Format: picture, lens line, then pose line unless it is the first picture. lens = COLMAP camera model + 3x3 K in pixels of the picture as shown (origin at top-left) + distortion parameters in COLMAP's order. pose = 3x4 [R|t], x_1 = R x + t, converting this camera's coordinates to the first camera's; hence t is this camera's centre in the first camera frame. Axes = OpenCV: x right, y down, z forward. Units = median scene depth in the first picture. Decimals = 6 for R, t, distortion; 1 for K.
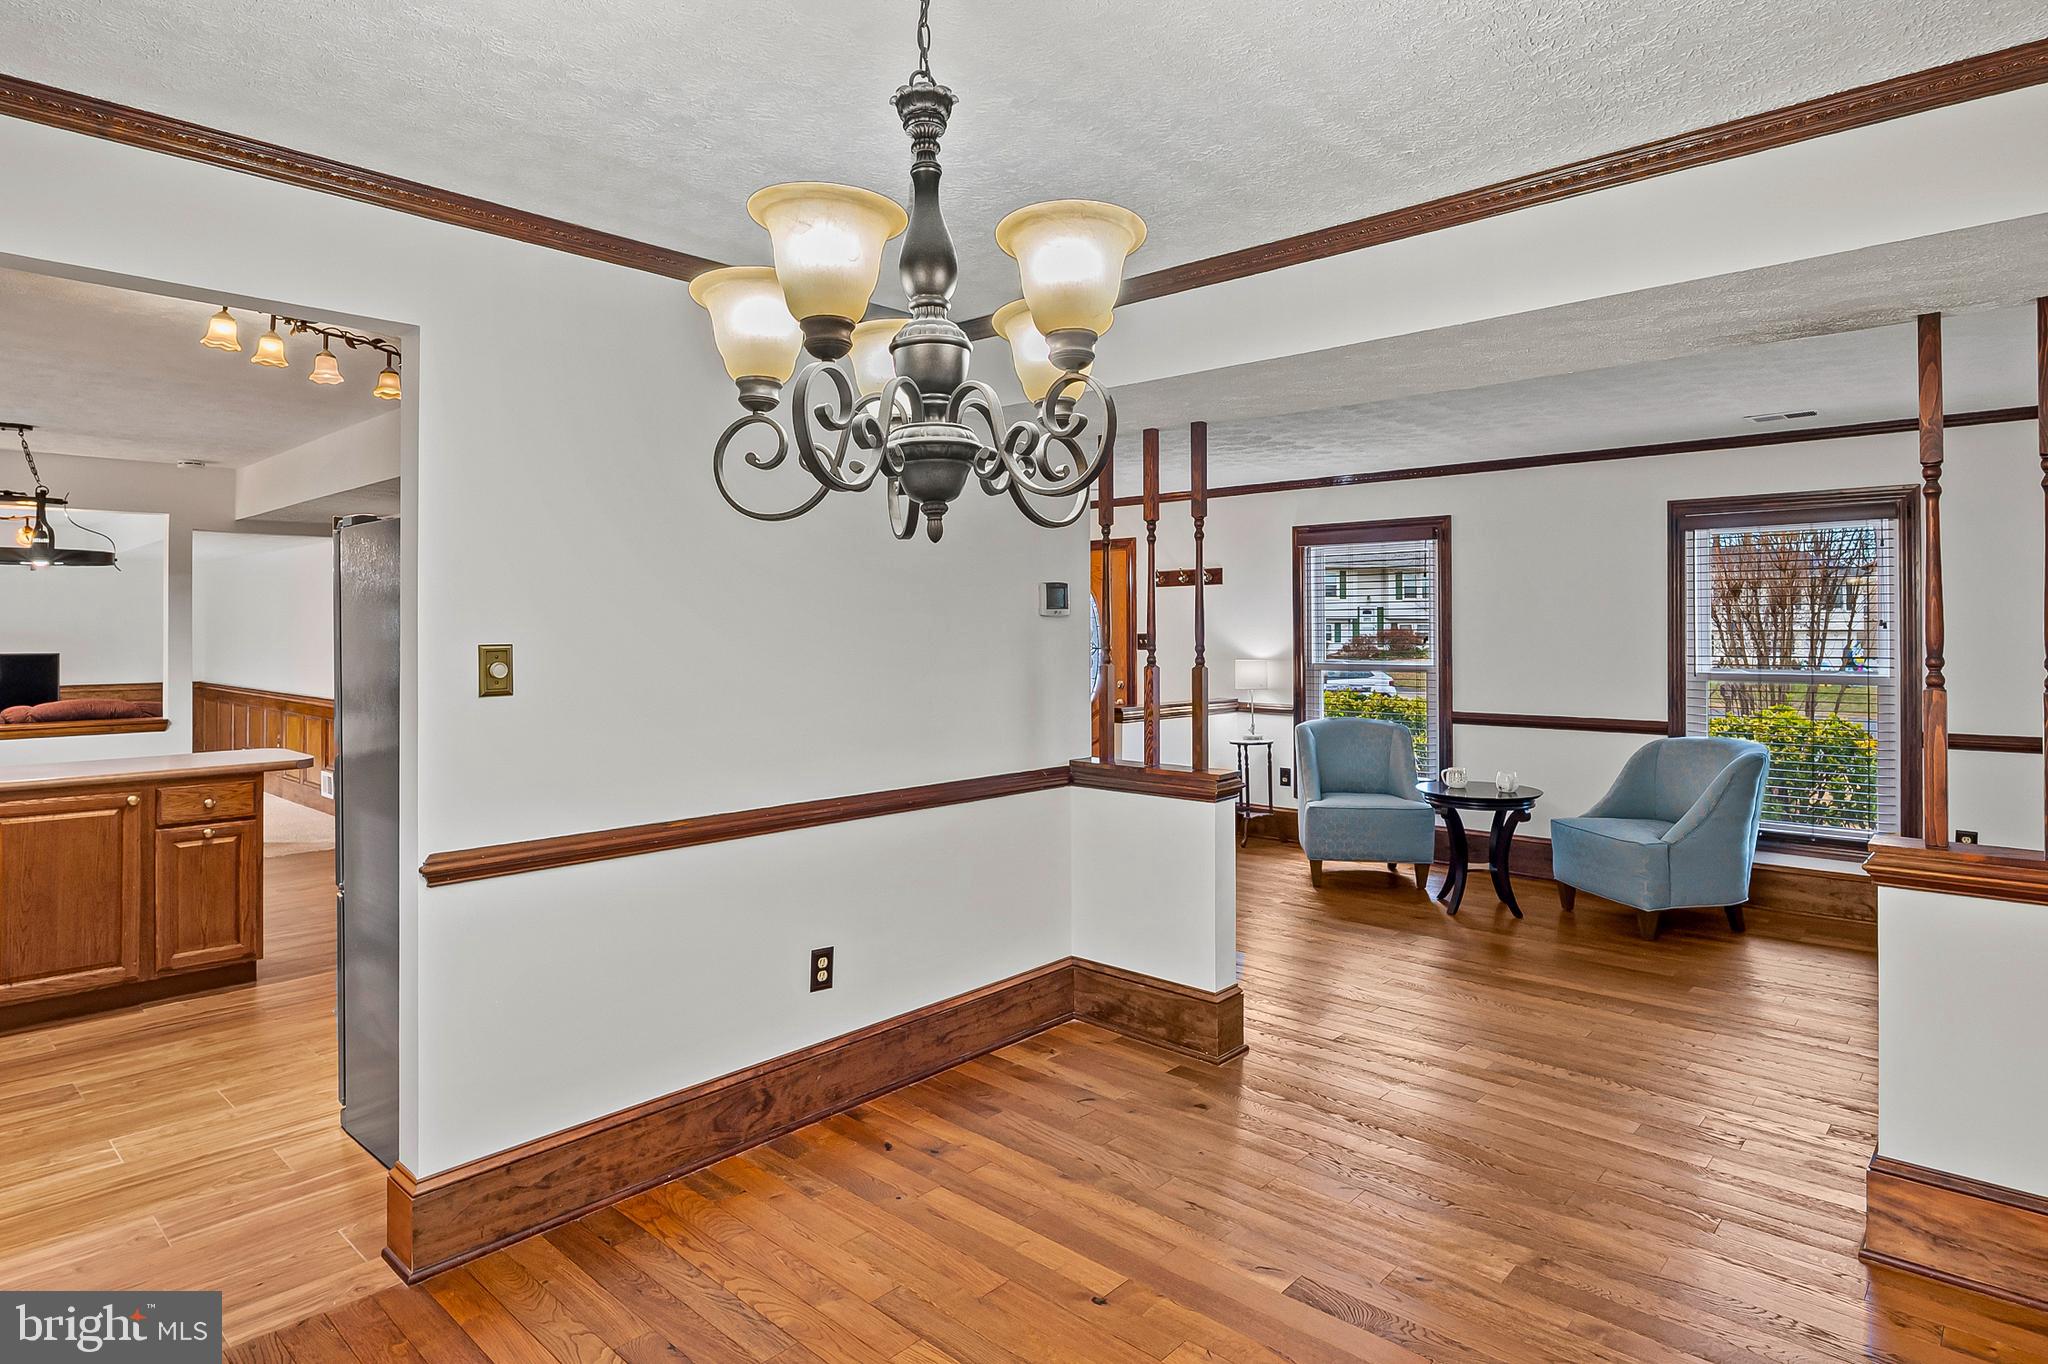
lens RADIAL K [[1128.4, 0, 1012.4], [0, 1128.4, 622.8], [0, 0, 1]] dist [-0.006085, -0.003570]
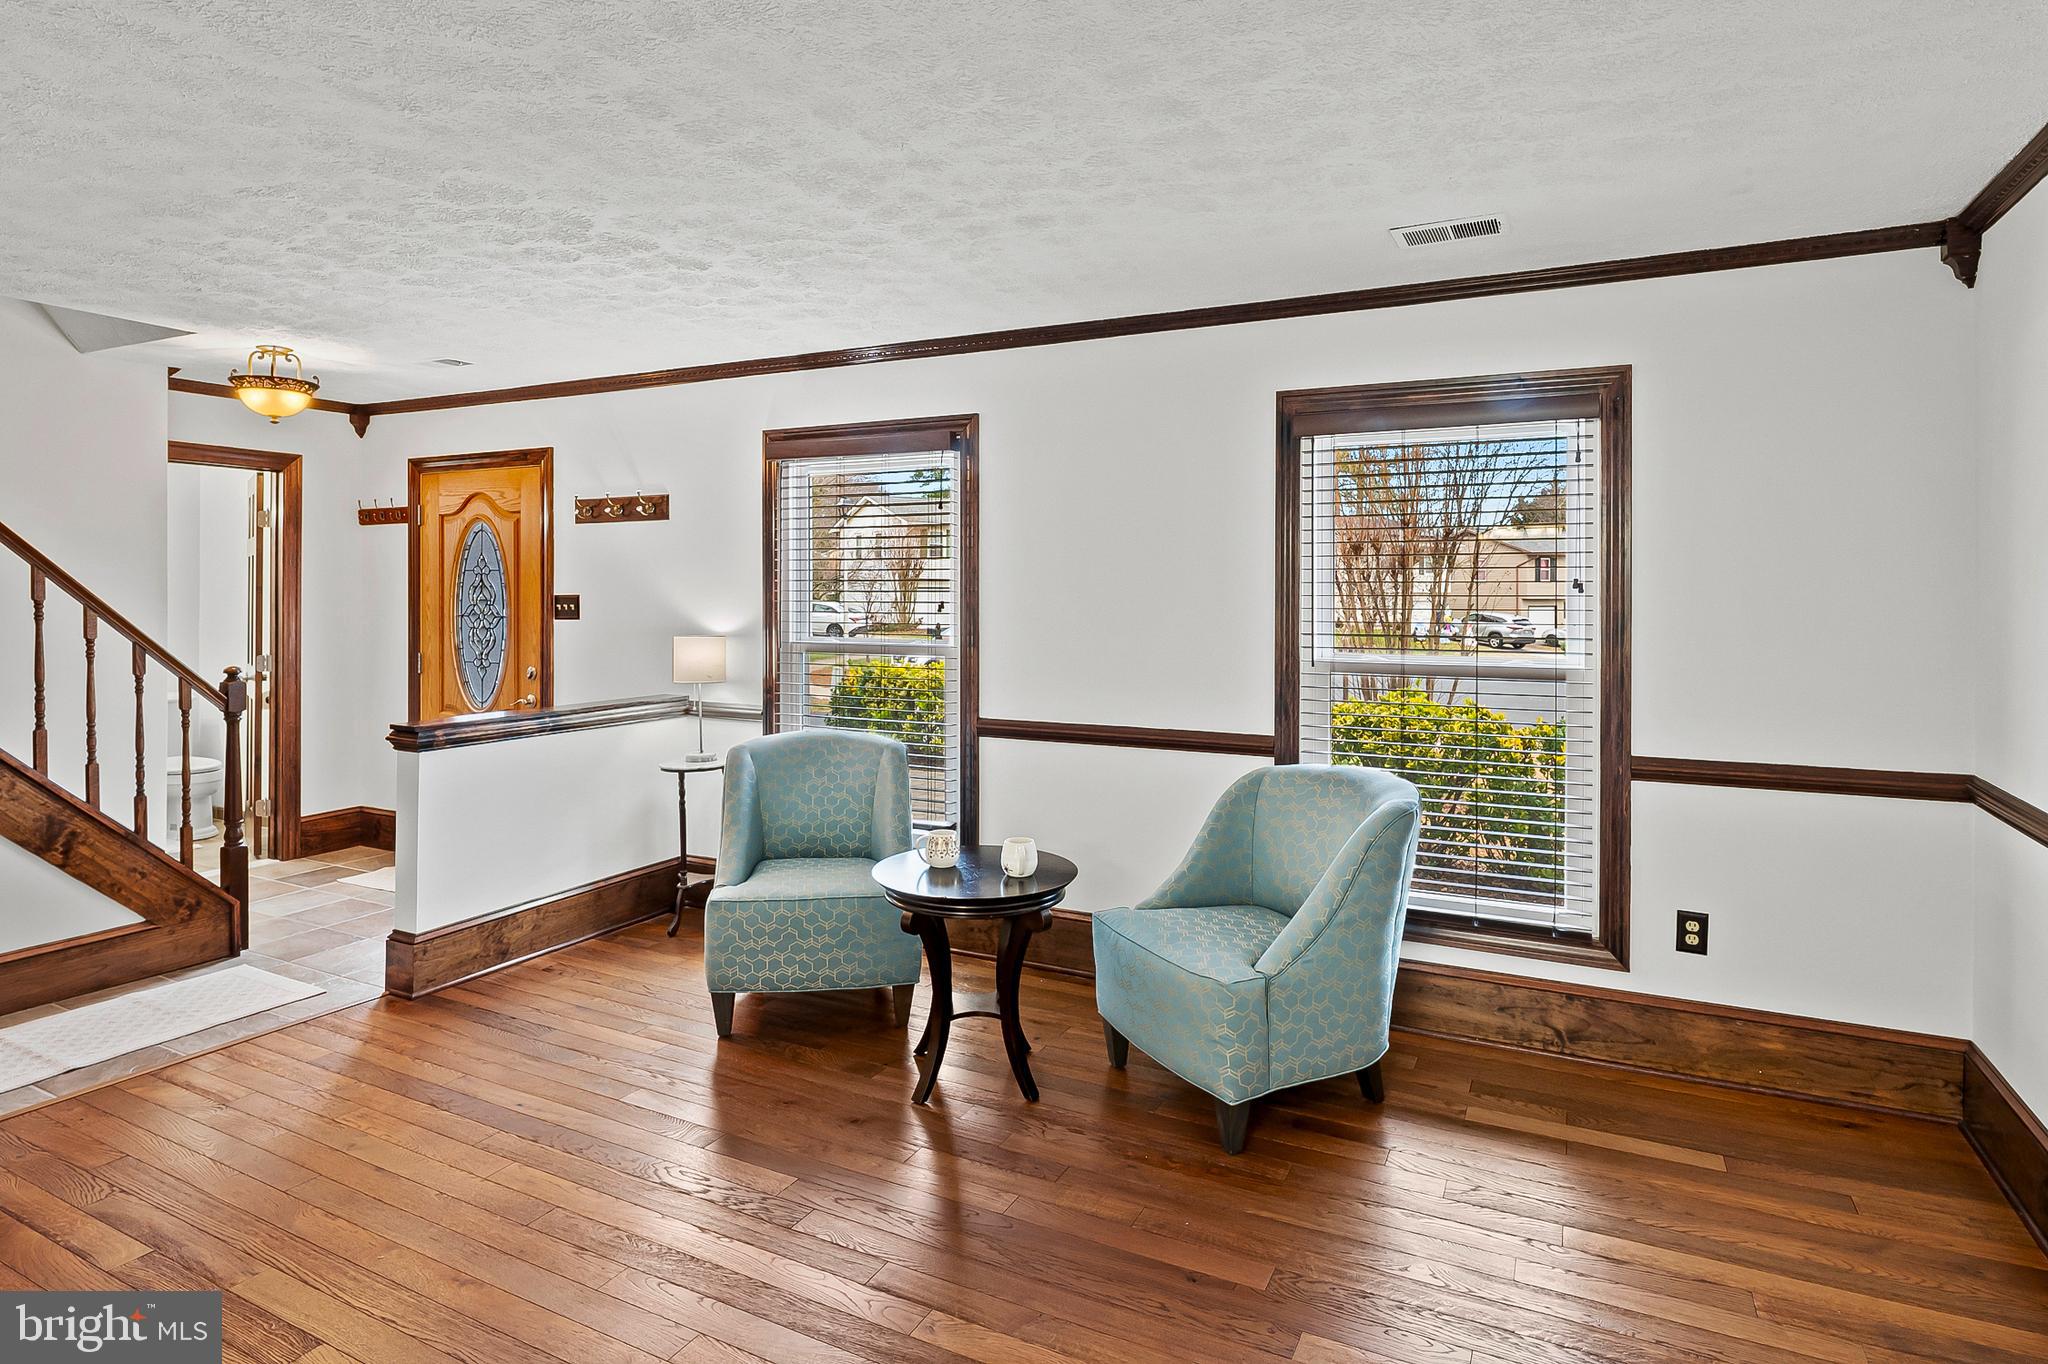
lens RADIAL K [[1114.5, 0, 1018.2], [0, 1114.5, 582.9], [0, 0, 1]] dist [-0.009442, -0.001259]
pose [[0.960436, 0.007138, 0.278408, 0.267340], [-0.007020, 0.999974, -0.001420, 0.002535], [-0.278411, -0.000590, 0.960462, 0.435834]]
